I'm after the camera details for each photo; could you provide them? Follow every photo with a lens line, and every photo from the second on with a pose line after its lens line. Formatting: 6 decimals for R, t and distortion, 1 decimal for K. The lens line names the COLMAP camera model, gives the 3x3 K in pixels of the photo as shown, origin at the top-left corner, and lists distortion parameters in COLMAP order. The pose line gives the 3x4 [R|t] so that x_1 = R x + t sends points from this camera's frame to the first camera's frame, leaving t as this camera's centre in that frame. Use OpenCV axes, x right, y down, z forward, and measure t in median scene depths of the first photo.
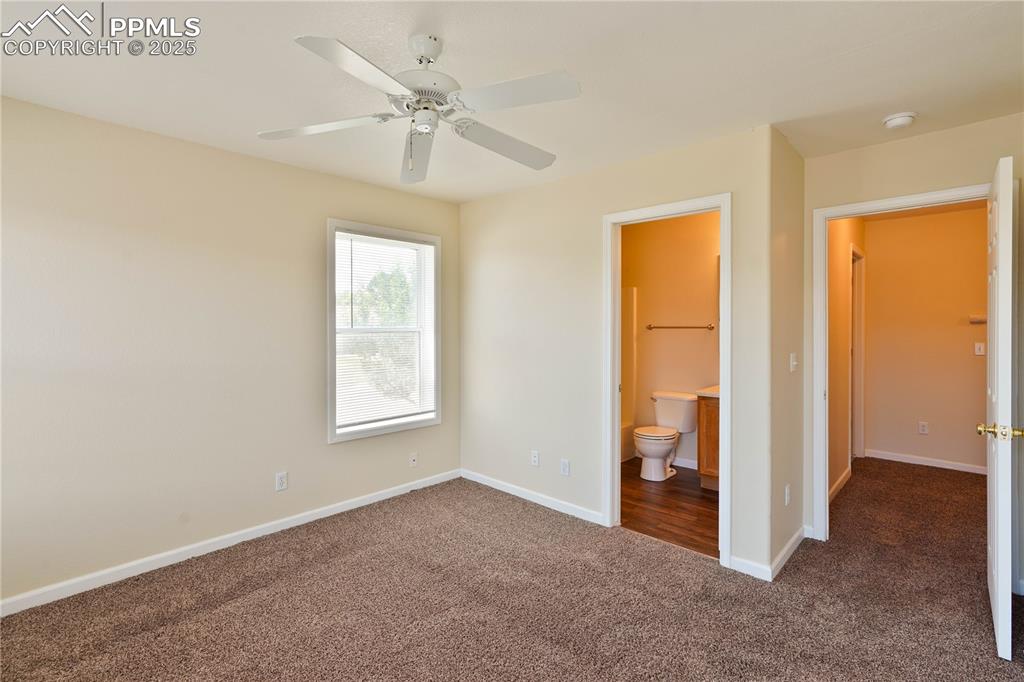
lens RADIAL K [[471.1, 0, 514.6], [0, 471.1, 338.0], [0, 0, 1]] dist [0.000555, 0.000218]
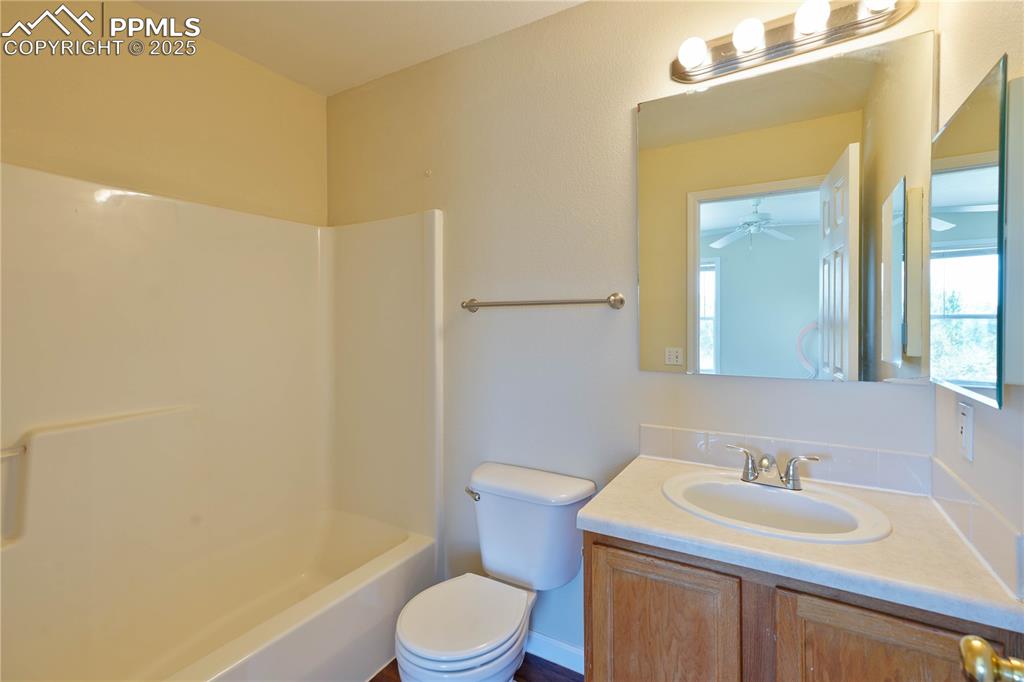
lens RADIAL K [[471.1, 0, 514.8], [0, 471.1, 322.1], [0, 0, 1]] dist [0.000555, 0.000218]
pose [[0.973545, -0.002672, 0.228479, 0.242512], [0.006295, 0.999866, -0.015128, -0.001888], [-0.228408, 0.016166, 0.973431, 0.624727]]
